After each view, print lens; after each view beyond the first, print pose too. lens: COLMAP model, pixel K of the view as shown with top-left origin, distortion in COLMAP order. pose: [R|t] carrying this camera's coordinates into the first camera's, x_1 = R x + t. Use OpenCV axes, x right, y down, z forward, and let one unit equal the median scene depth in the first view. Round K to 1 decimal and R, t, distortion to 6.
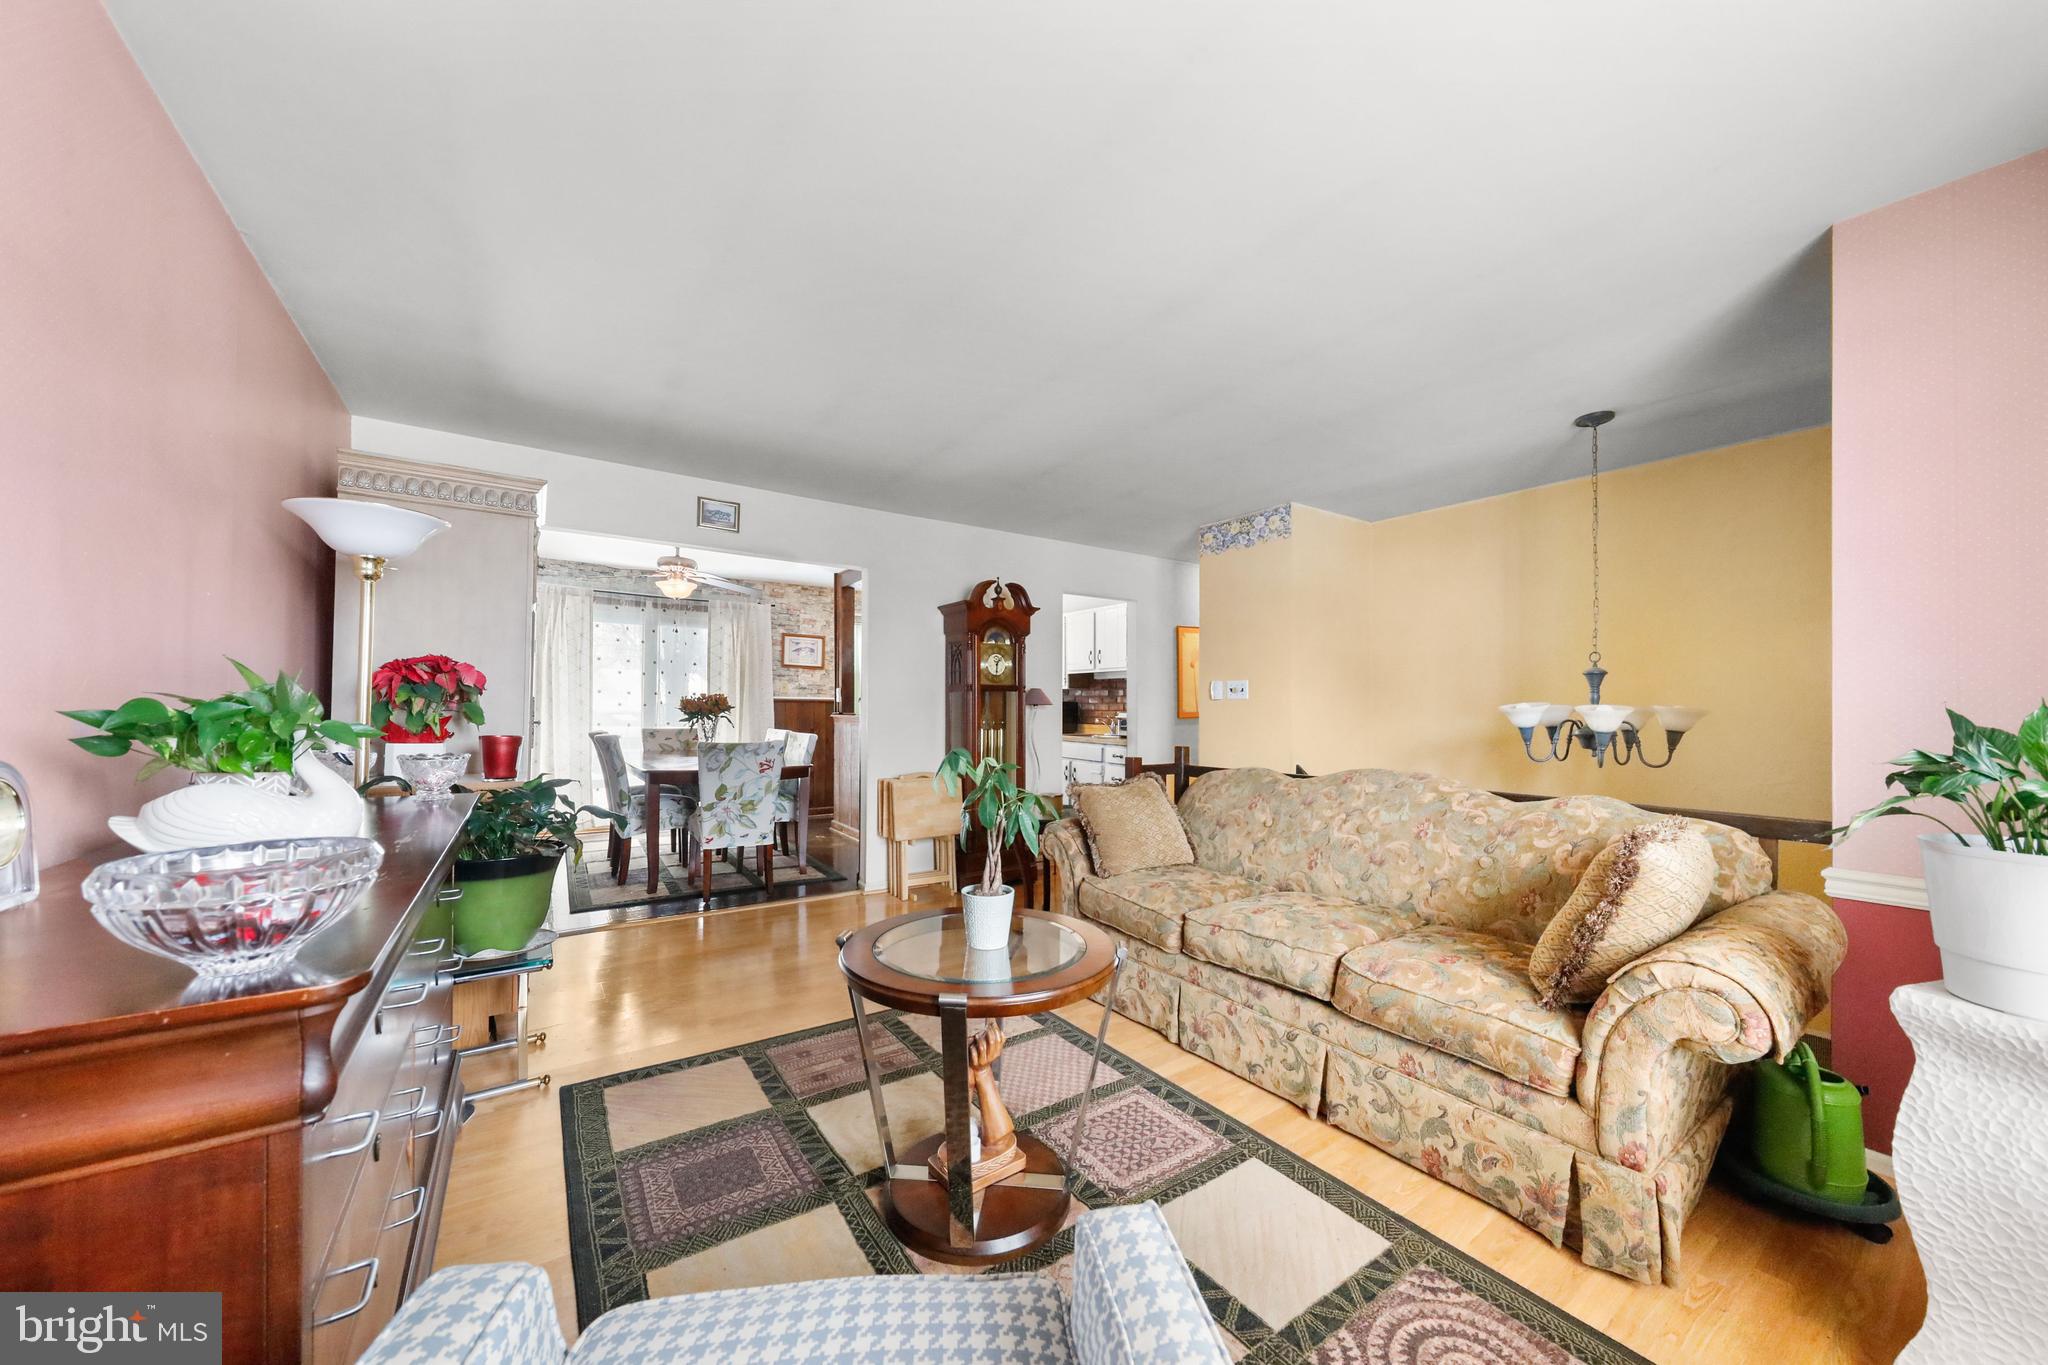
lens RADIAL K [[718.9, 0, 1032.3], [0, 718.9, 700.1], [0, 0, 1]] dist [0.000251, -0.000209]
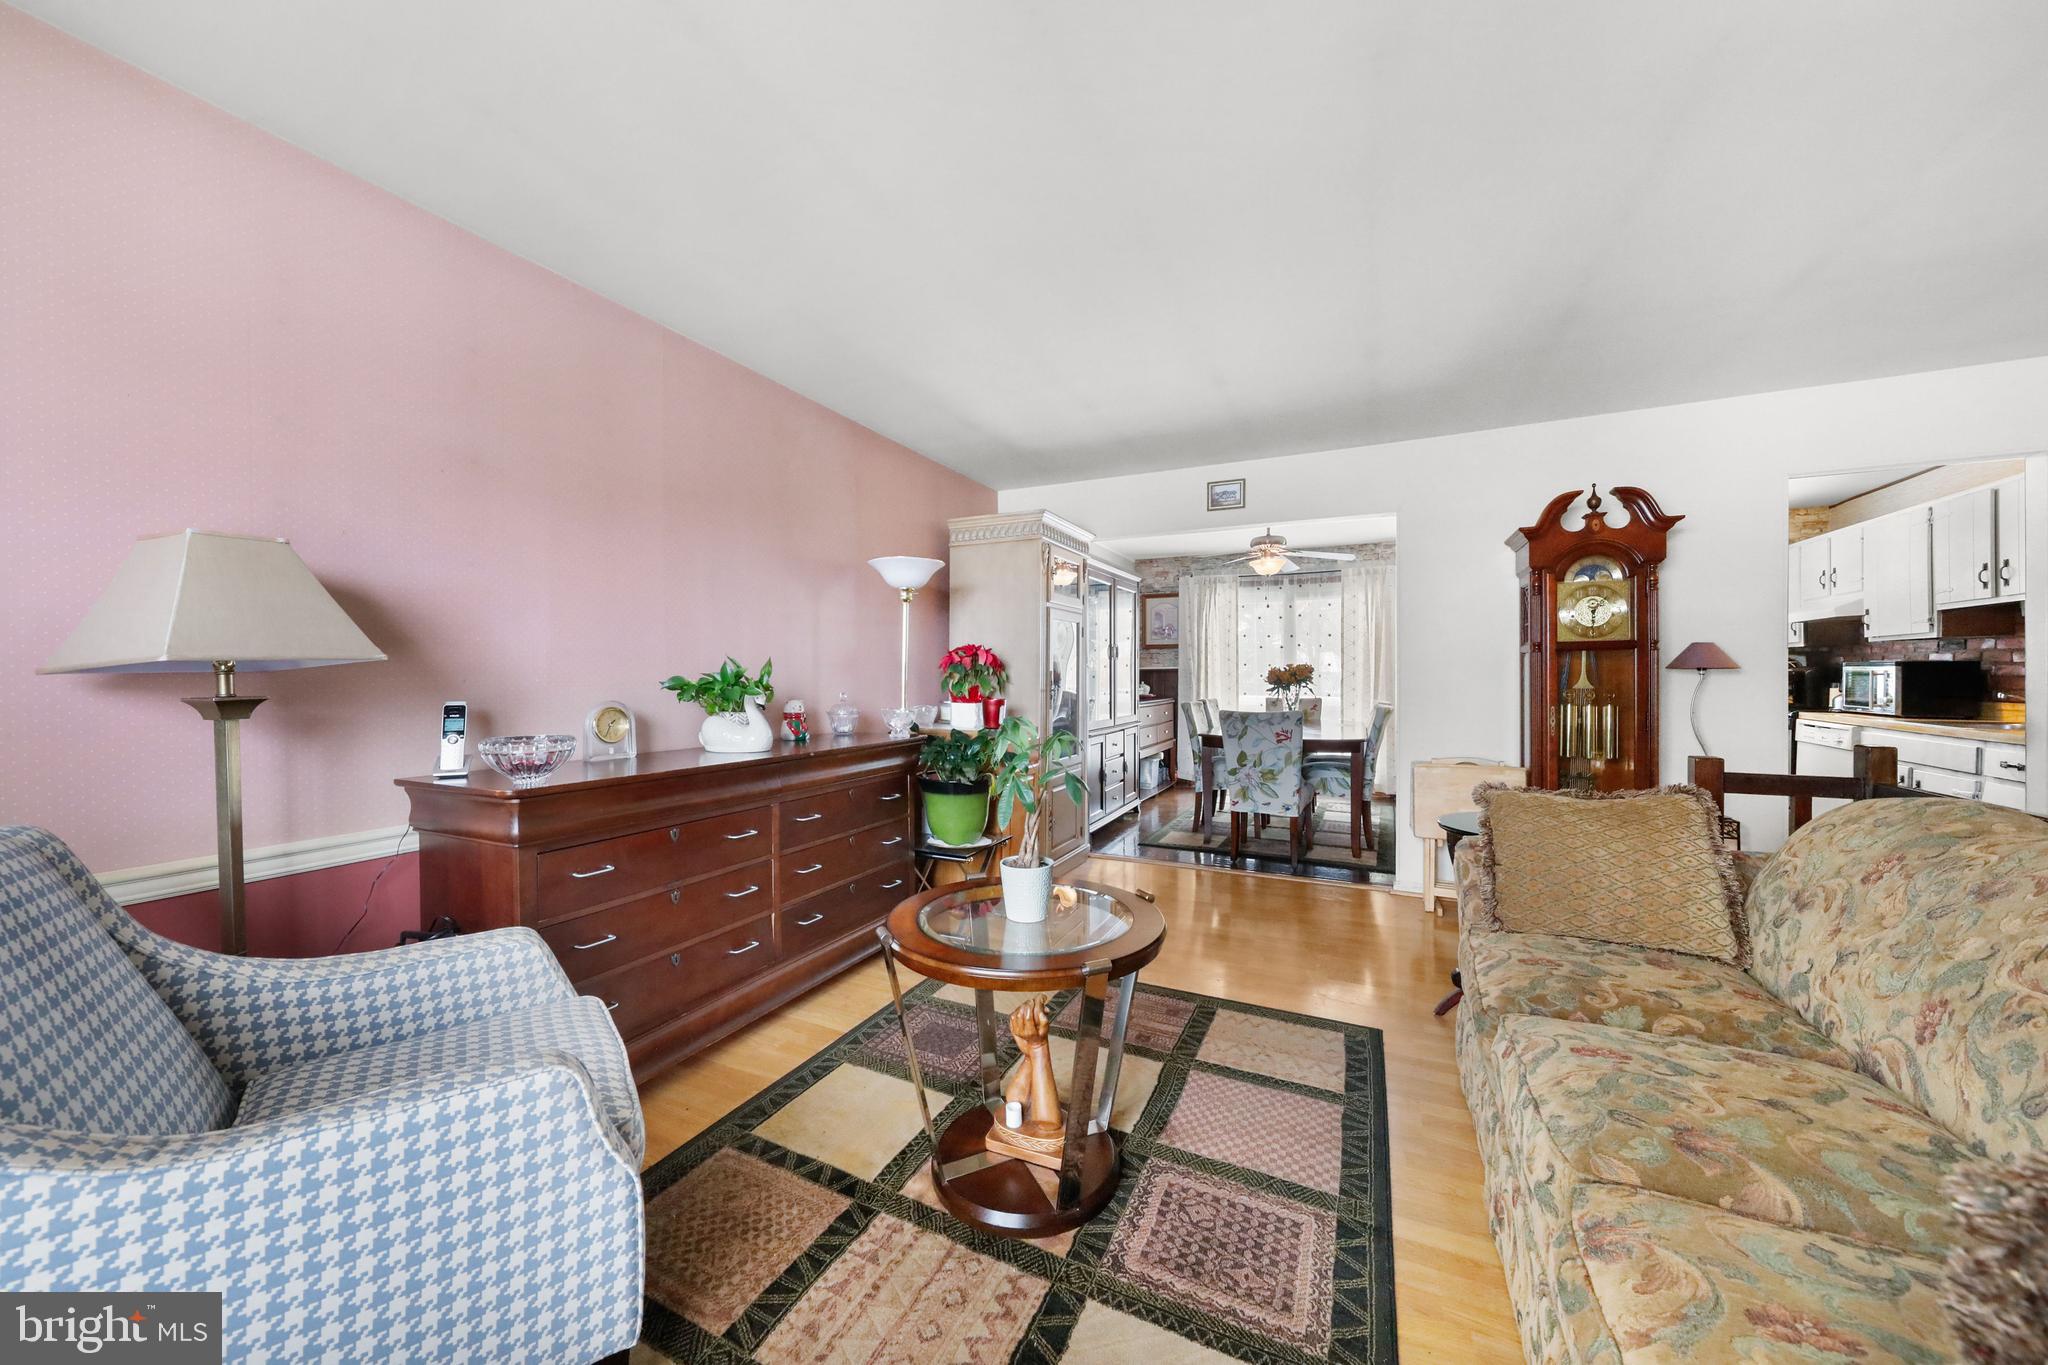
lens RADIAL K [[718.9, 0, 1028.2], [0, 718.9, 680.9], [0, 0, 1]] dist [0.000251, -0.000209]
pose [[0.491370, -0.005730, -0.870932, 0.314094], [0.017463, 0.999842, 0.003274, 0.005812], [0.870776, -0.016818, 0.491393, 0.208385]]
